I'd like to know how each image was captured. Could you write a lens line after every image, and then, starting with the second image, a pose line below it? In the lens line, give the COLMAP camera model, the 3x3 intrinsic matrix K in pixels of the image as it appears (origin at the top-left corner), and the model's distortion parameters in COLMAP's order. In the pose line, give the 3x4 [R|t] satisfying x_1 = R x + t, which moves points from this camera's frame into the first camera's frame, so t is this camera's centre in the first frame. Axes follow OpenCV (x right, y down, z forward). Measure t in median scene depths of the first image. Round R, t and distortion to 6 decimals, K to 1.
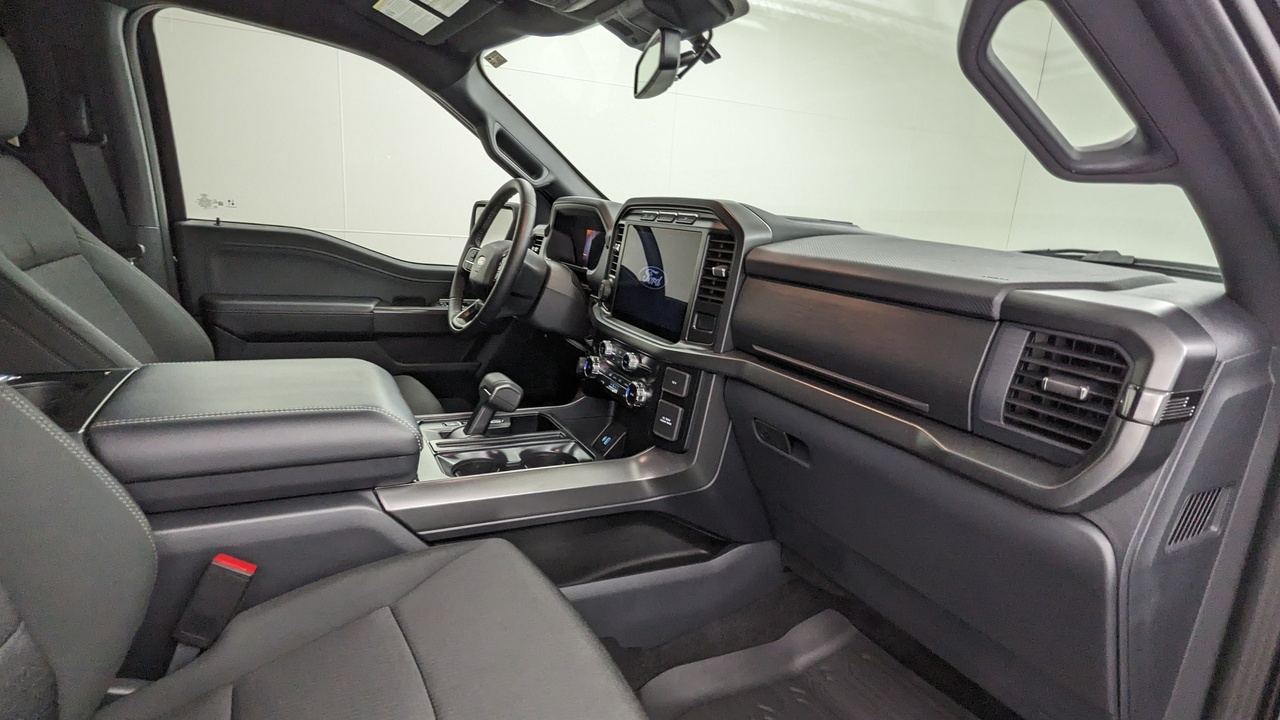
lens RADIAL K [[618.5, 0, 639.3], [0, 618.5, 358.0], [0, 0, 1]] dist [0.006056, -0.004730]
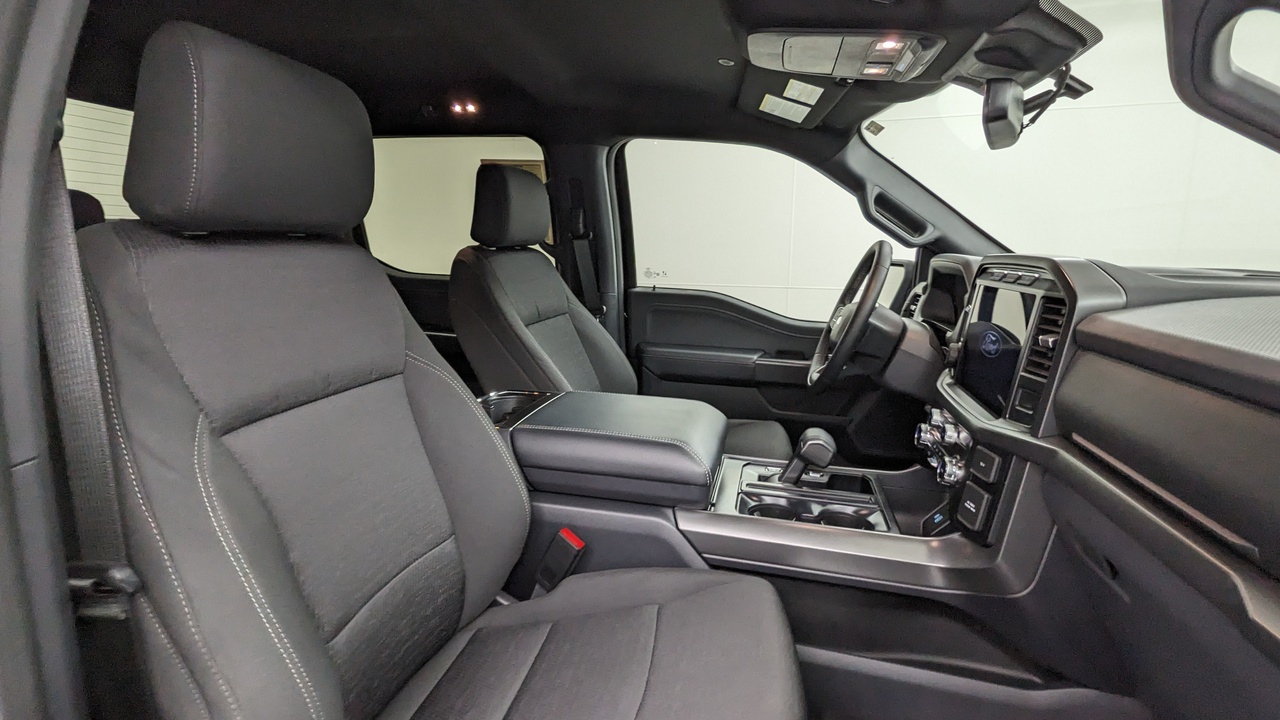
lens RADIAL K [[618.5, 0, 636.7], [0, 618.5, 355.6], [0, 0, 1]] dist [0.006056, -0.004730]
pose [[0.752310, 0.051043, -0.656829, 0.236344], [-0.105504, 0.993461, -0.043638, -0.021778], [0.650307, 0.102128, 0.752776, -0.002585]]
